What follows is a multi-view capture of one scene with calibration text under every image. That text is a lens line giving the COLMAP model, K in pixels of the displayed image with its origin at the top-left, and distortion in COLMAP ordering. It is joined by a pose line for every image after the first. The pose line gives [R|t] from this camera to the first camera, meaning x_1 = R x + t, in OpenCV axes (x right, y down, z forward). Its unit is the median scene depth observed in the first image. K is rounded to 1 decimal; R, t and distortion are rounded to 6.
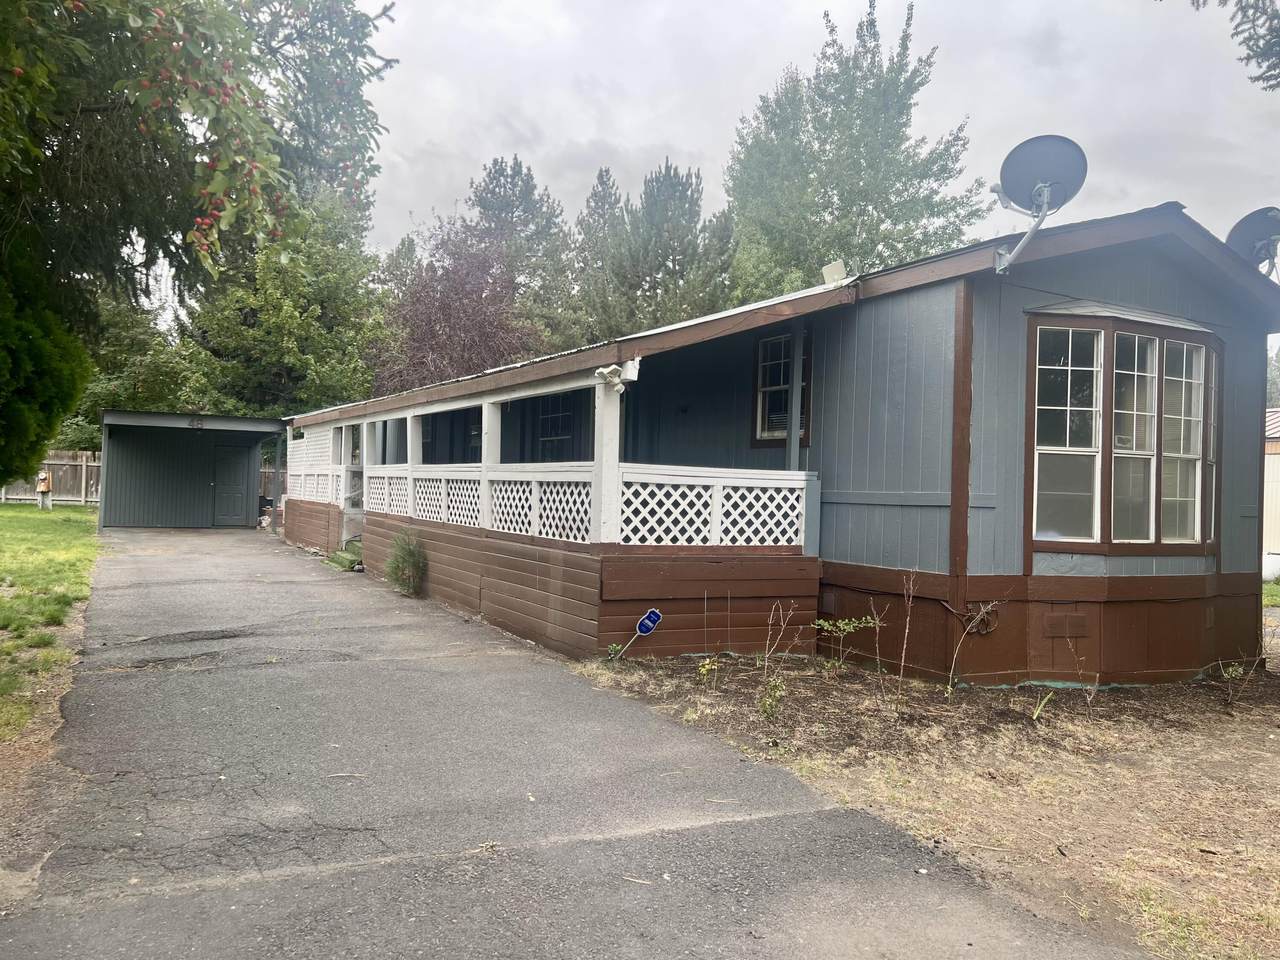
lens RADIAL K [[1005.0, 0, 649.3], [0, 1005.0, 486.3], [0, 0, 1]] dist [0.090052, -0.102541]
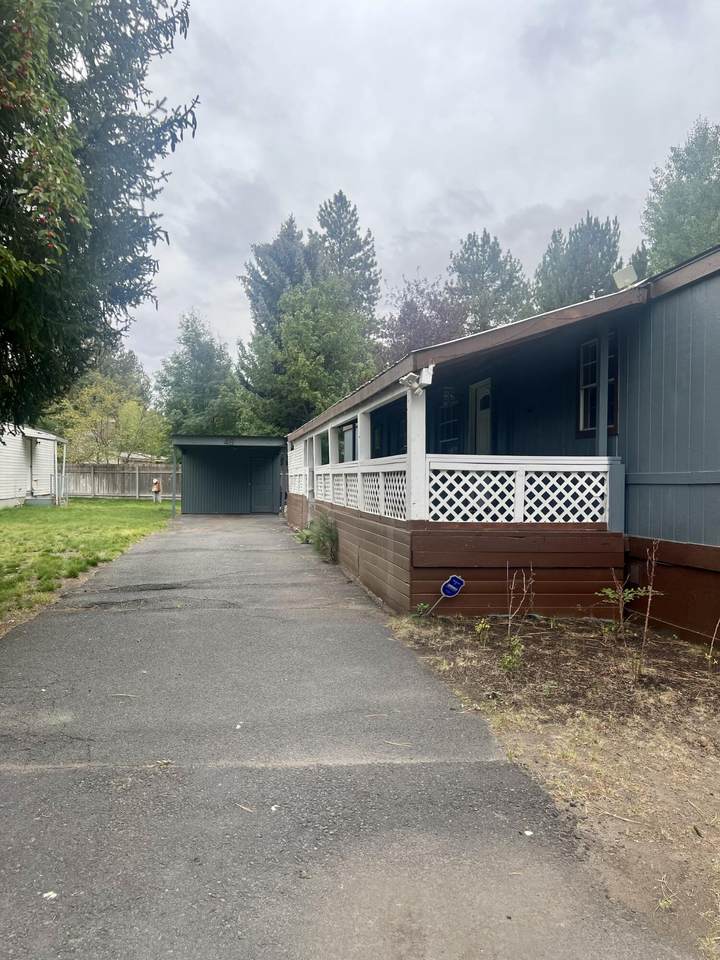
lens RADIAL K [[753.8, 0, 338.6], [0, 753.8, 482.9], [0, 0, 1]] dist [0.090052, -0.102541]
pose [[0.939975, -0.020694, -0.340615, 0.165746], [0.020282, 0.999783, -0.004771, 0.012623], [0.340639, -0.002424, 0.940191, 0.099449]]
